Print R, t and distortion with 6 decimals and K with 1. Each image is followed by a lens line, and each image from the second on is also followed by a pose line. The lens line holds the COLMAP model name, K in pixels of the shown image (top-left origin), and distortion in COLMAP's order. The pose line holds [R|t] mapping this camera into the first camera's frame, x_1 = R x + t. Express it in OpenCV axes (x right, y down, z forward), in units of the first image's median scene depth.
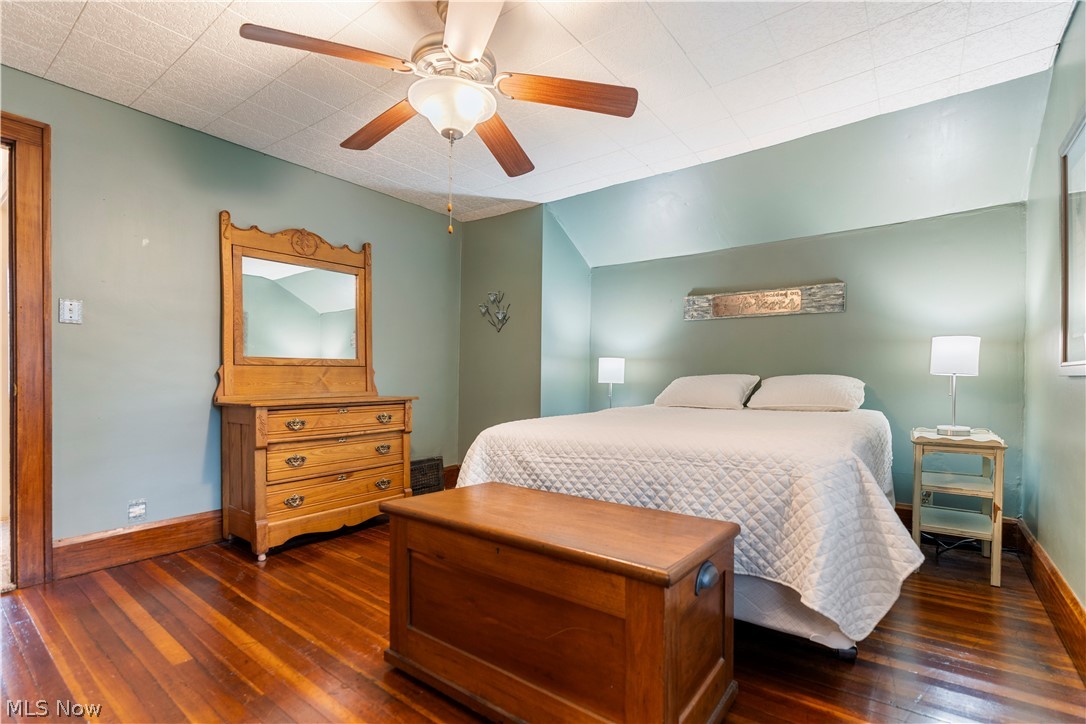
lens RADIAL K [[494.1, 0, 549.5], [0, 494.1, 383.2], [0, 0, 1]] dist [-0.005553, 0.000892]
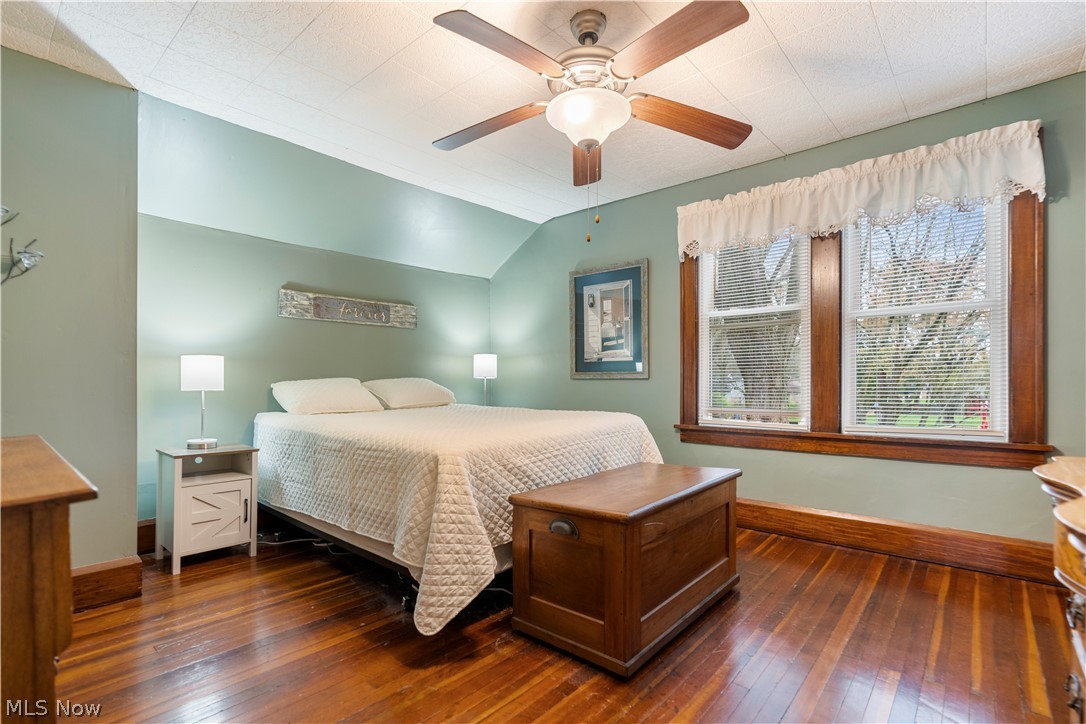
lens RADIAL K [[510.2, 0, 540.6], [0, 510.2, 375.6], [0, 0, 1]] dist [-0.000387, -0.000019]
pose [[0.079758, -0.000585, 0.996814, -1.072490], [0.017209, 0.999852, -0.000790, -0.025031], [-0.996666, 0.017217, 0.079756, 0.865903]]
